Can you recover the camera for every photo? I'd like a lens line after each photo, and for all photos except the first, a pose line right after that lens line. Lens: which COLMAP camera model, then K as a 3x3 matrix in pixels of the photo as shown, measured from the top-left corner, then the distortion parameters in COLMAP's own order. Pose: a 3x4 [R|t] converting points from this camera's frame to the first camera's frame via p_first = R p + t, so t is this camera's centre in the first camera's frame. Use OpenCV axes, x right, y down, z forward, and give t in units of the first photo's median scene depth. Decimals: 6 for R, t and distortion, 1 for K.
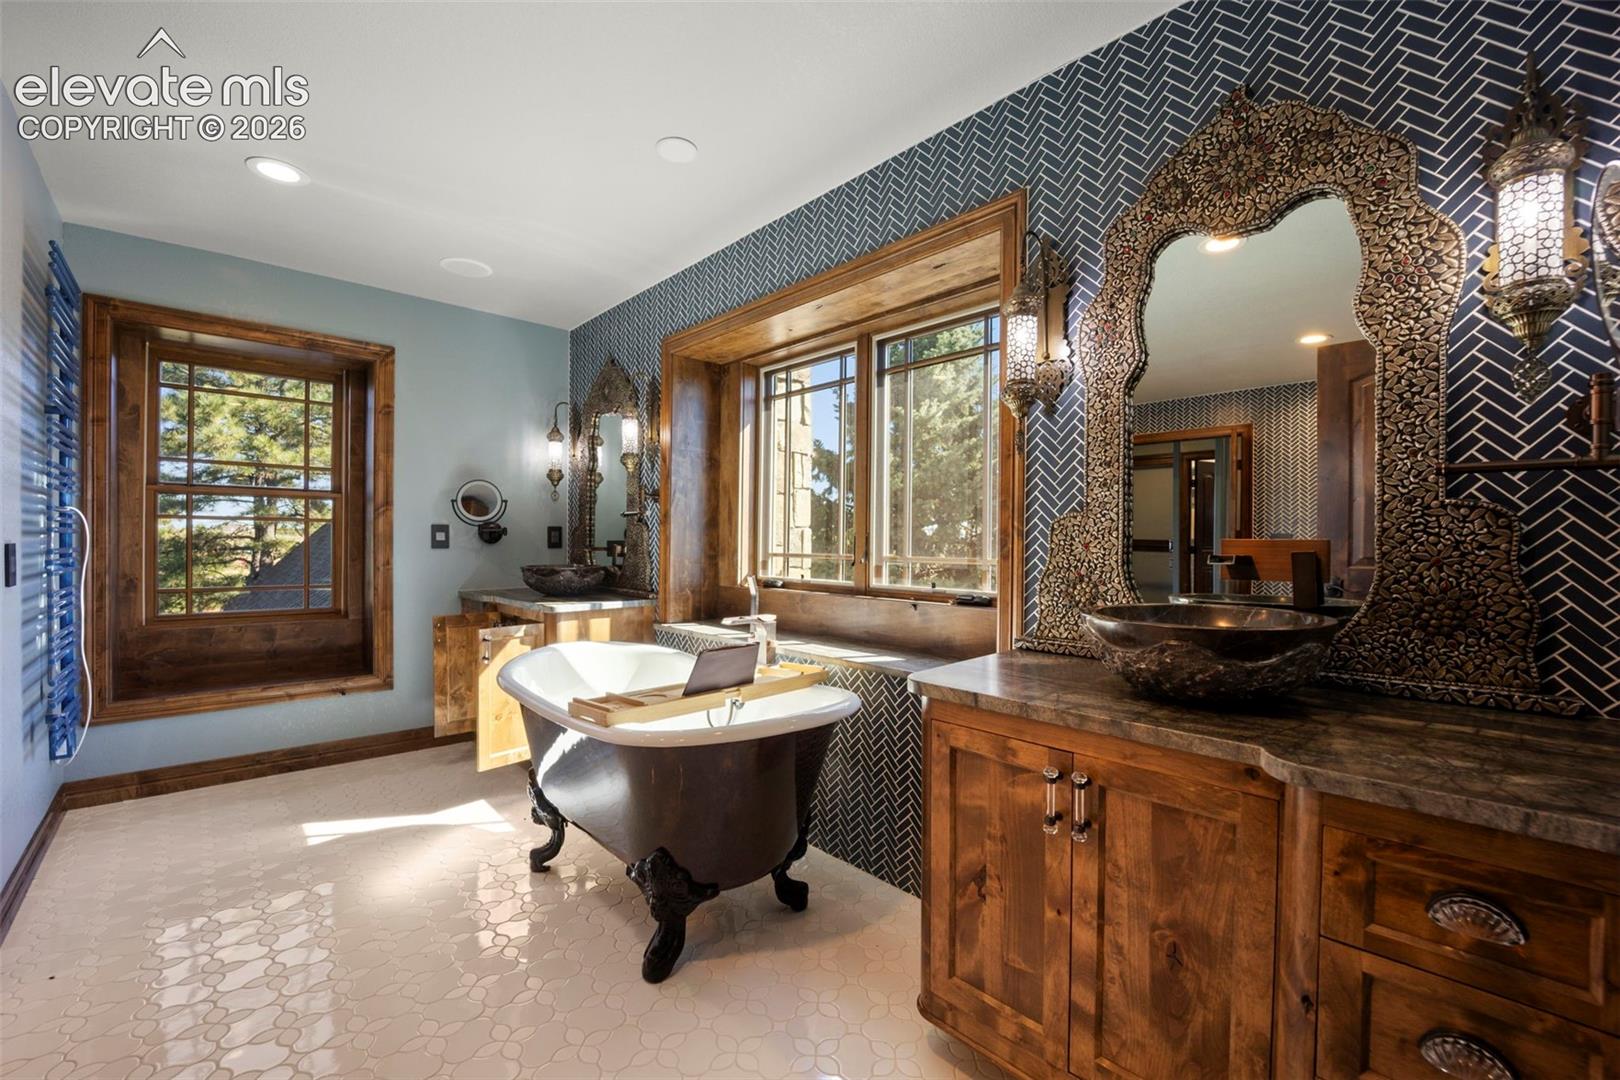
lens RADIAL K [[656.7, 0, 803.2], [0, 656.7, 546.8], [0, 0, 1]] dist [-0.028124, 0.002598]
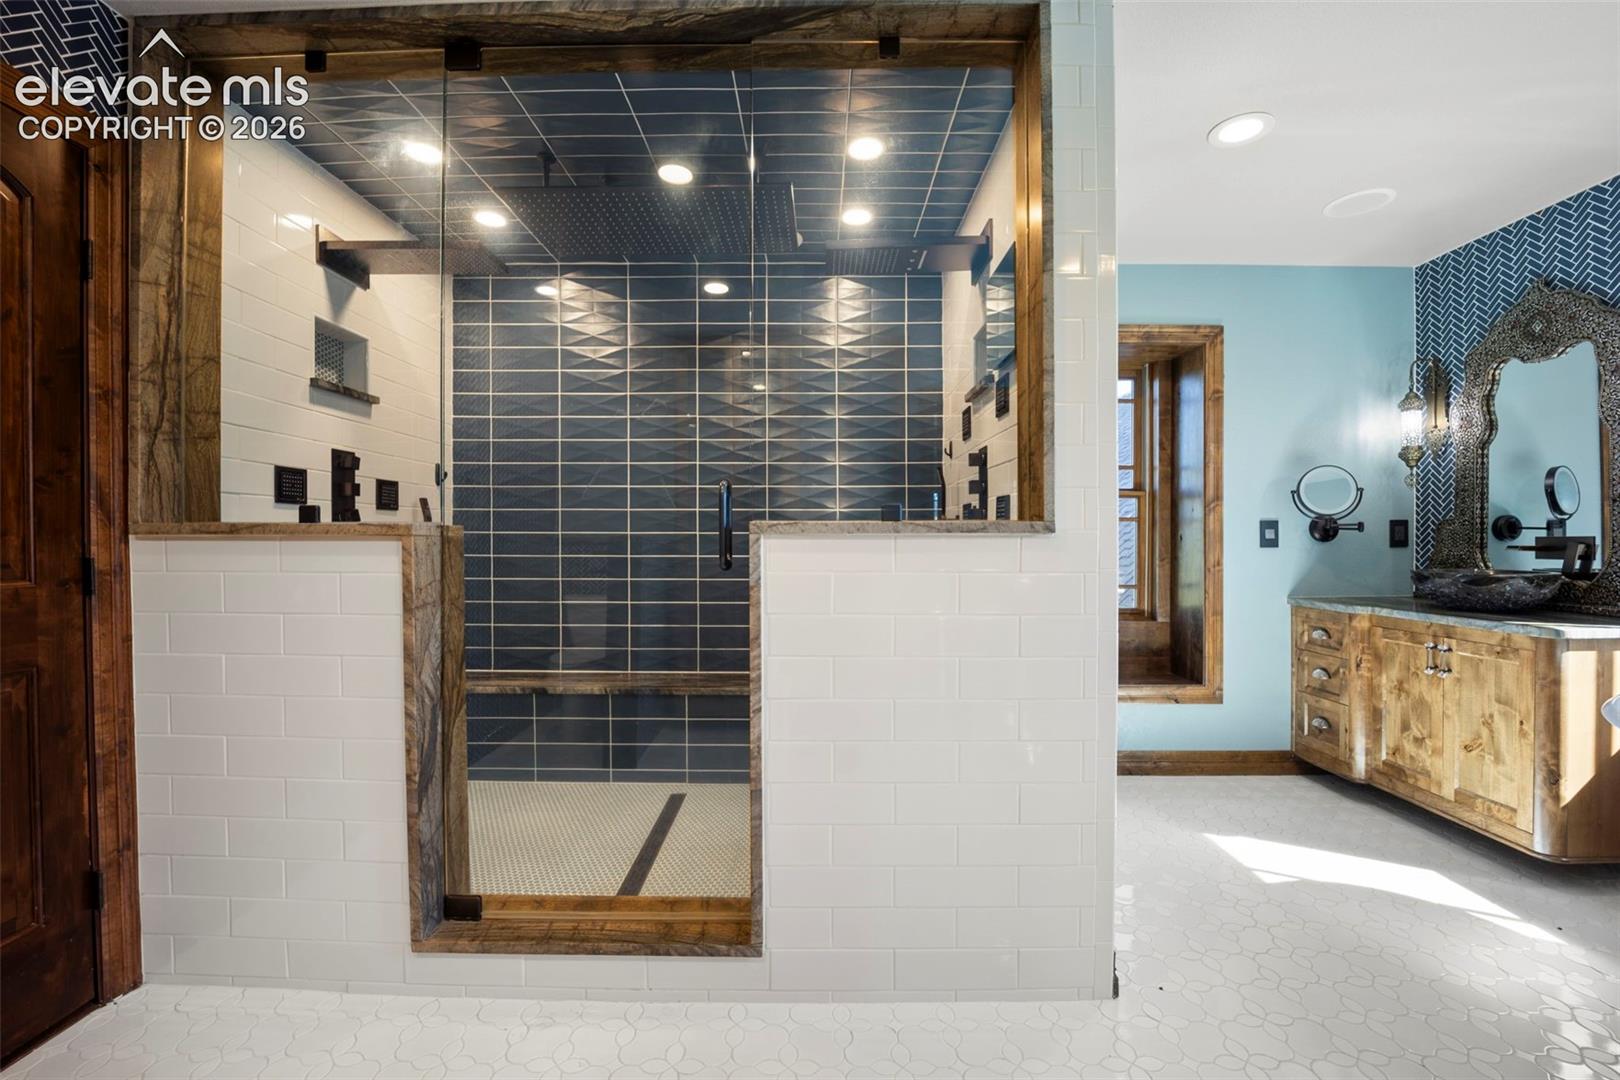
lens RADIAL K [[656.7, 0, 810.4], [0, 656.7, 544.2], [0, 0, 1]] dist [-0.028124, 0.002598]
pose [[0.720321, -0.003110, -0.693634, -0.572921], [0.000789, 0.999993, -0.003663, 0.000654], [0.693640, 0.002091, 0.720319, -0.070398]]
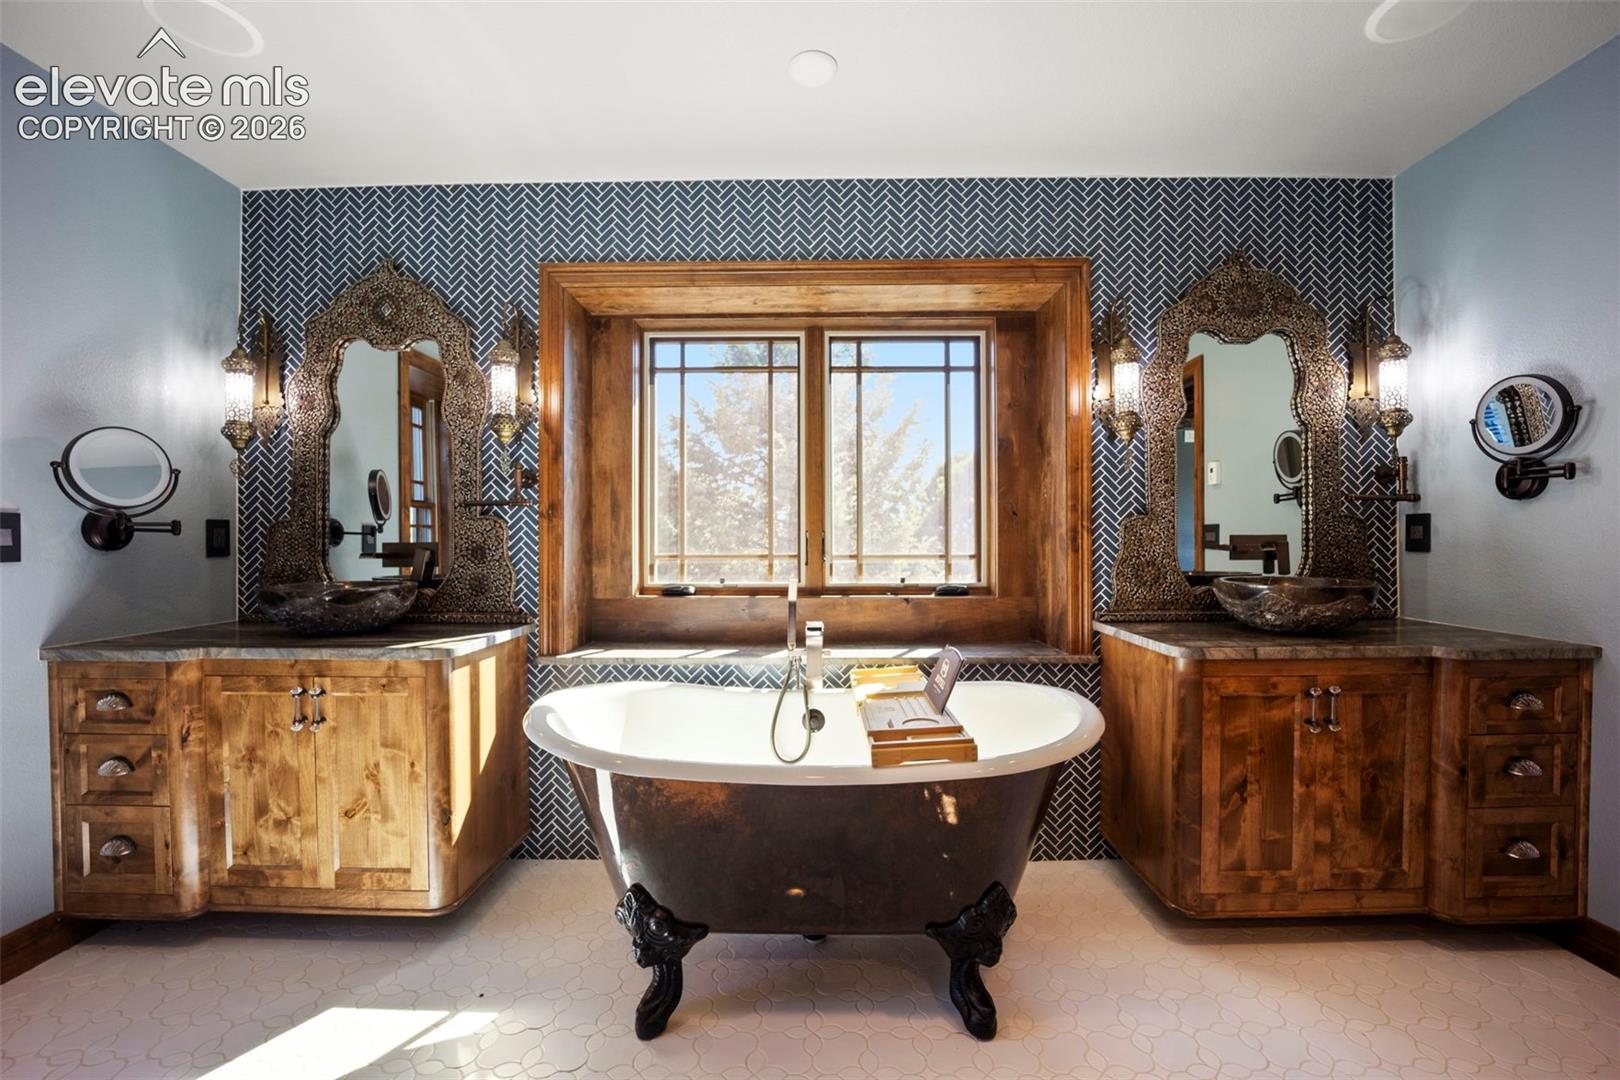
lens RADIAL K [[656.7, 0, 808.3], [0, 656.7, 542.2], [0, 0, 1]] dist [-0.028124, 0.002598]
pose [[0.694563, -0.010313, 0.719358, -0.689258], [0.015231, 0.999884, -0.000371, -0.004986], [-0.719271, 0.011214, 0.694639, 0.375590]]
